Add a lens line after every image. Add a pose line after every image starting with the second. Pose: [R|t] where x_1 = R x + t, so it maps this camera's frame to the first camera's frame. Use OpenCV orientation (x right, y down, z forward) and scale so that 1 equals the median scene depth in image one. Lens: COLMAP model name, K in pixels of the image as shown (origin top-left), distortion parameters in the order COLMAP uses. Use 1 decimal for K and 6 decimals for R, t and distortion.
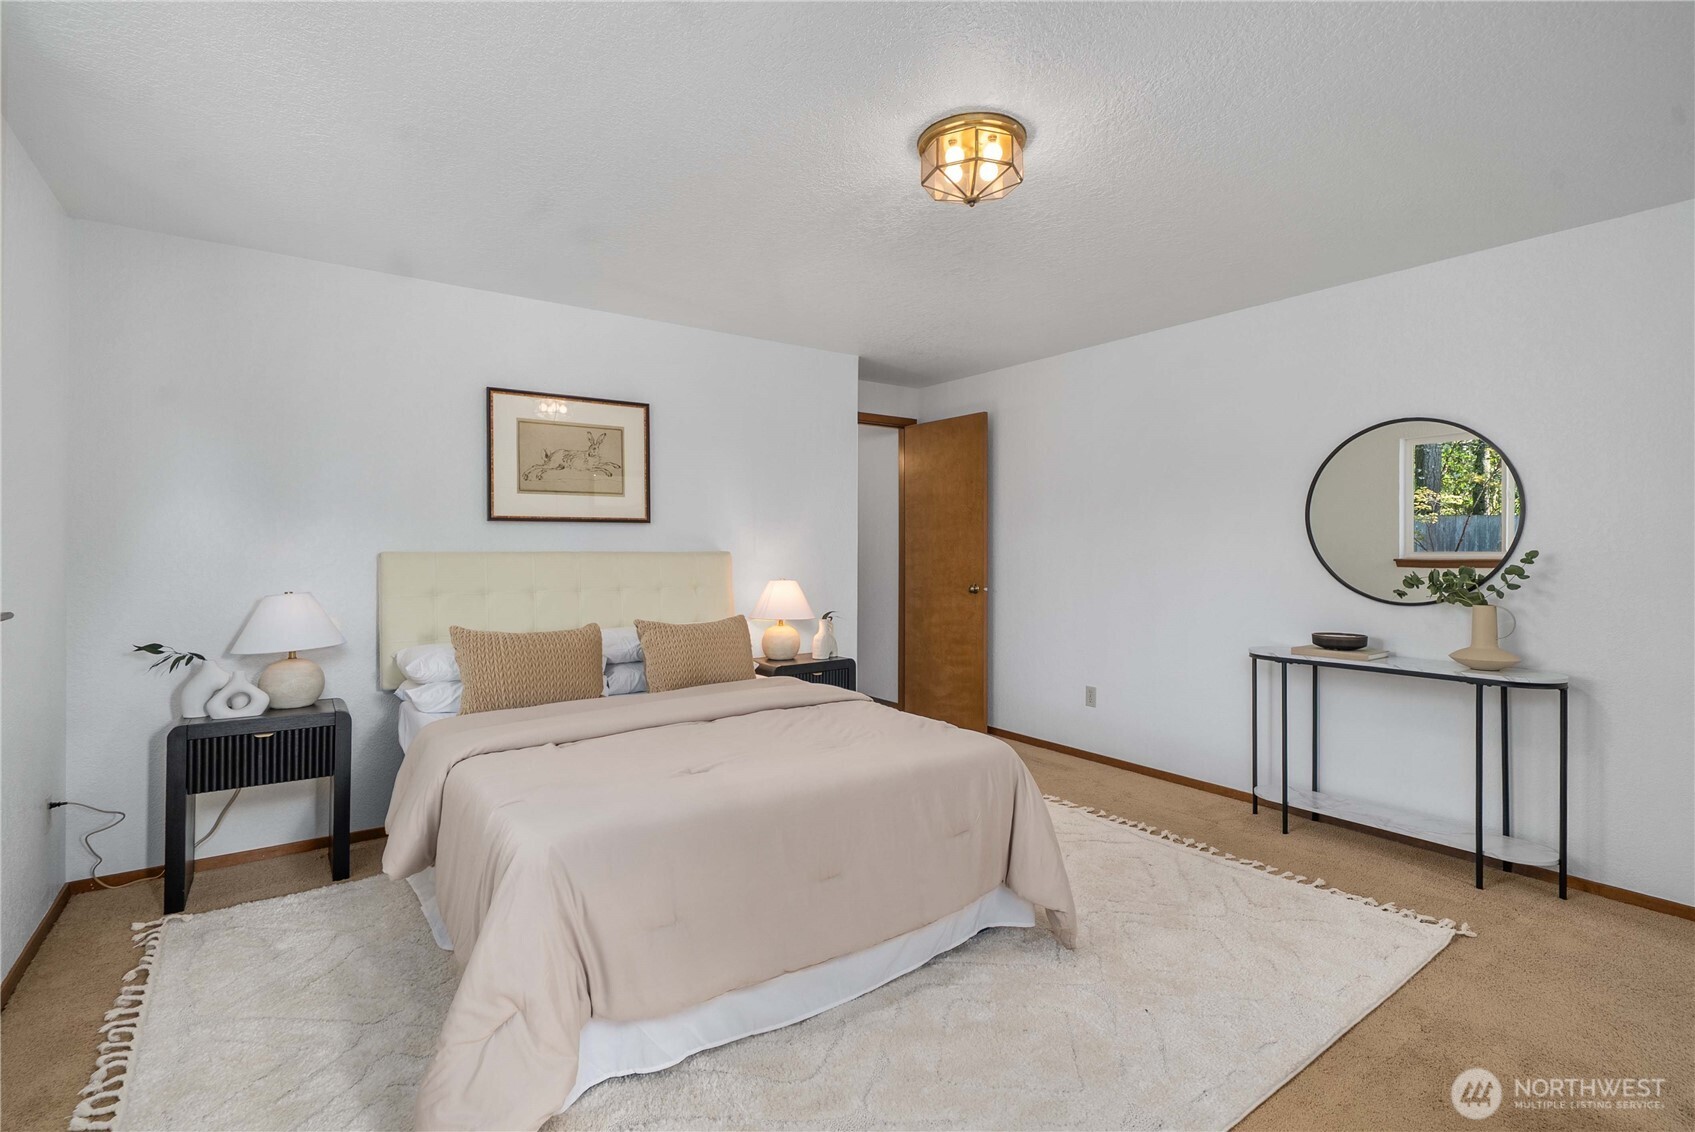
lens RADIAL K [[776.7, 0, 845.5], [0, 776.7, 553.6], [0, 0, 1]] dist [0.001698, -0.000059]
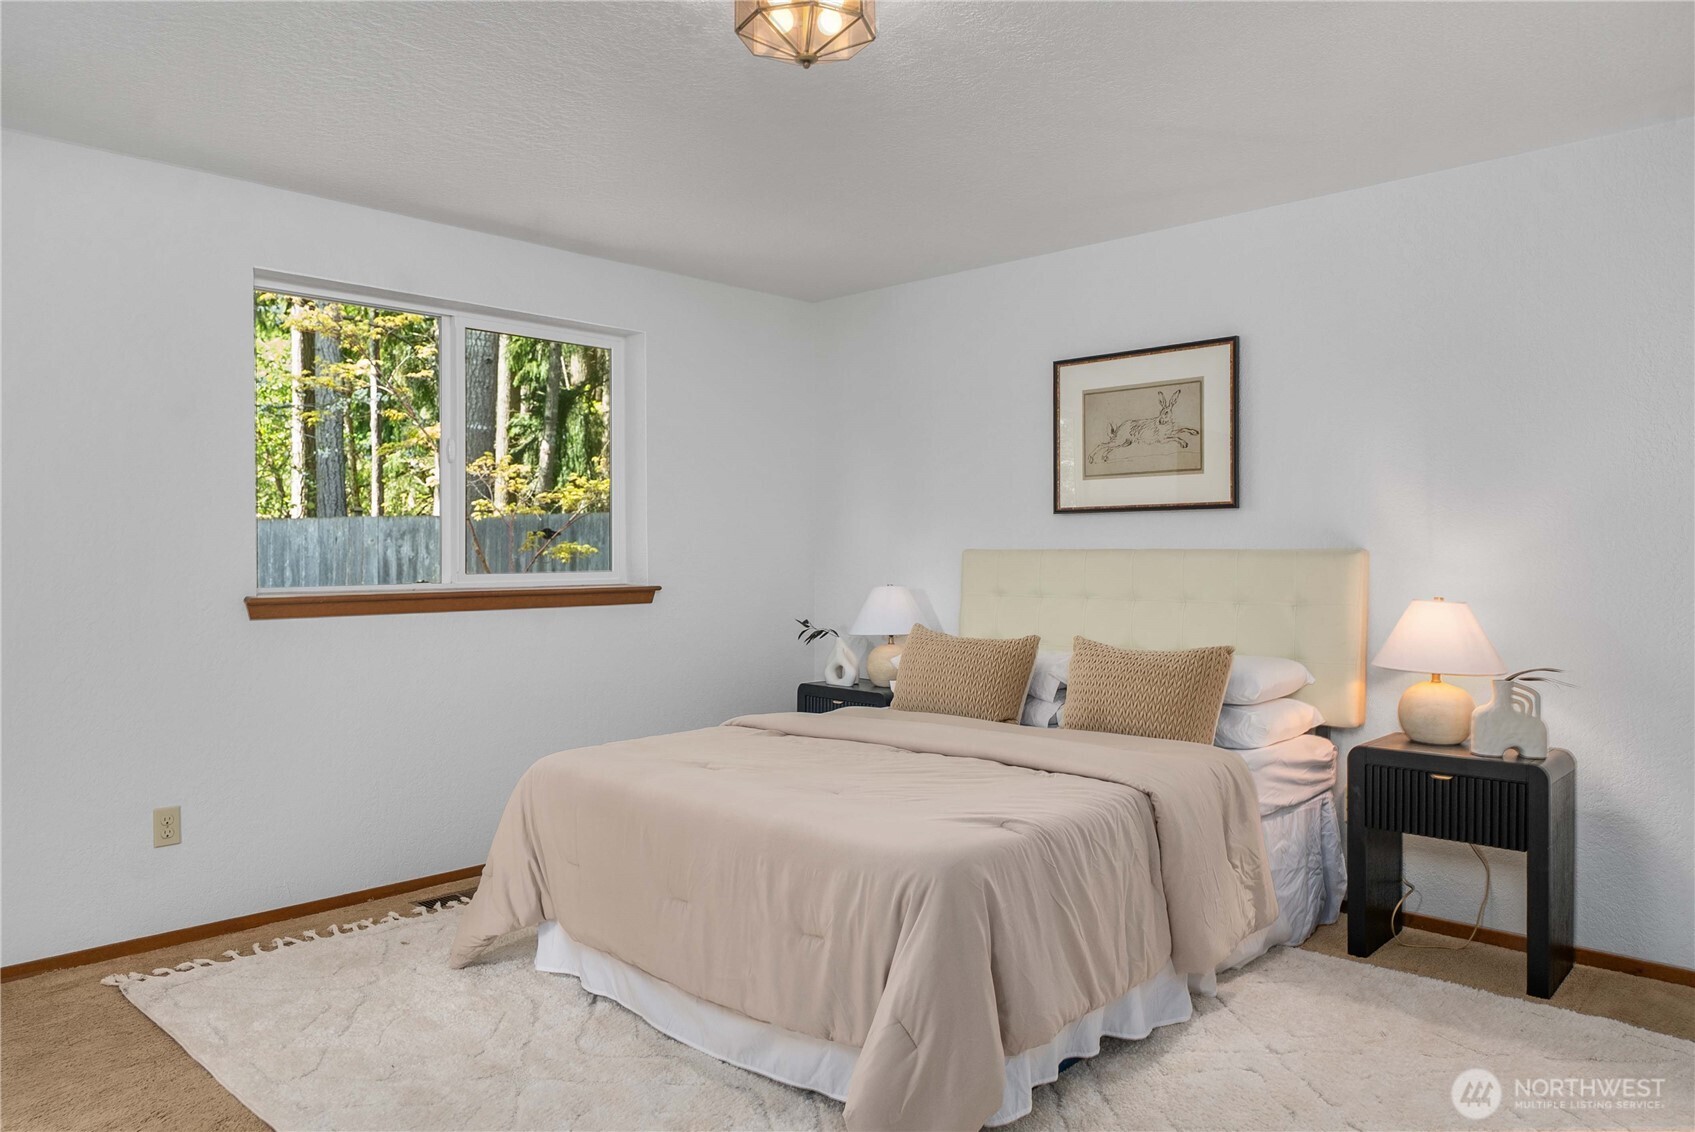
lens RADIAL K [[1135.7, 0, 853.8], [0, 1135.7, 565.8], [0, 0, 1]] dist [-0.024659, -0.002094]
pose [[0.204903, 0.017123, -0.978633, 0.704129], [-0.000218, 0.999848, 0.017448, -0.005730], [0.978782, -0.003362, 0.204875, 0.485060]]
